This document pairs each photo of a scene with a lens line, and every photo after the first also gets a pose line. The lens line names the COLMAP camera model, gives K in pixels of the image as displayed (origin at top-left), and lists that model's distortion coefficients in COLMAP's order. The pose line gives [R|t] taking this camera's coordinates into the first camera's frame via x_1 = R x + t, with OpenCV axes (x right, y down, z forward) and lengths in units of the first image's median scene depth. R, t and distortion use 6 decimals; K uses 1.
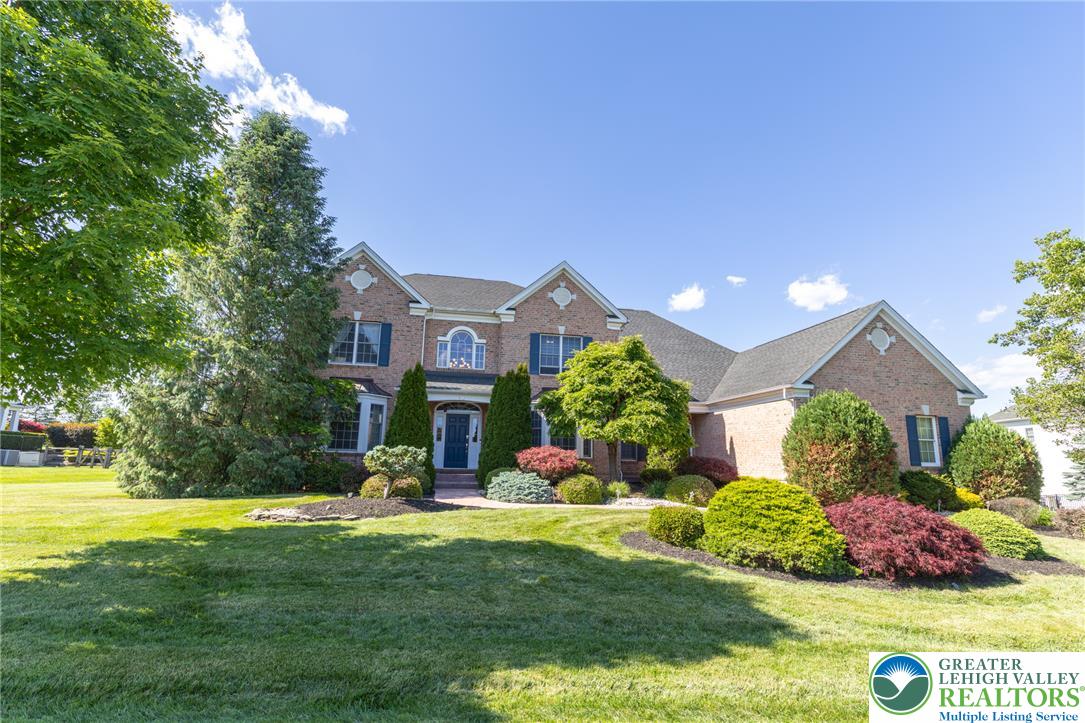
lens RADIAL K [[496.3, 0, 543.0], [0, 496.3, 361.3], [0, 0, 1]] dist [0.011398, -0.001796]
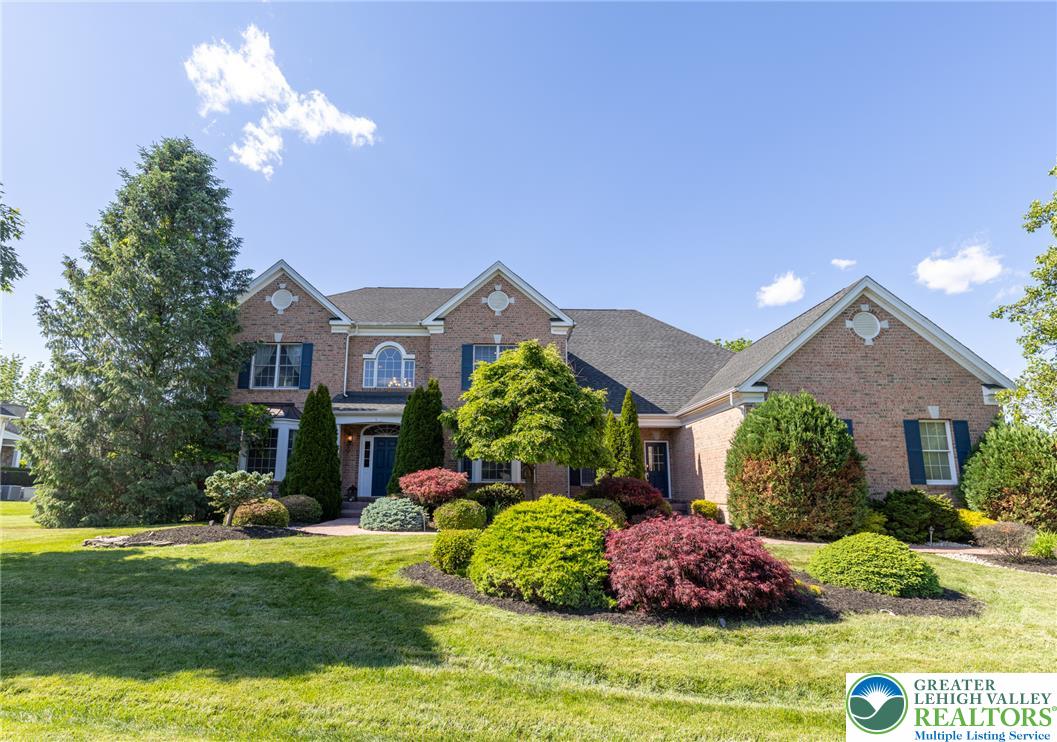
lens RADIAL K [[568.9, 0, 528.9], [0, 568.9, 372.6], [0, 0, 1]] dist [0.006513, 0.002874]
pose [[0.982527, -0.052433, -0.178582, 0.313972], [0.050386, 0.998602, -0.015982, 0.018711], [0.179170, 0.006705, 0.983795, 0.012592]]
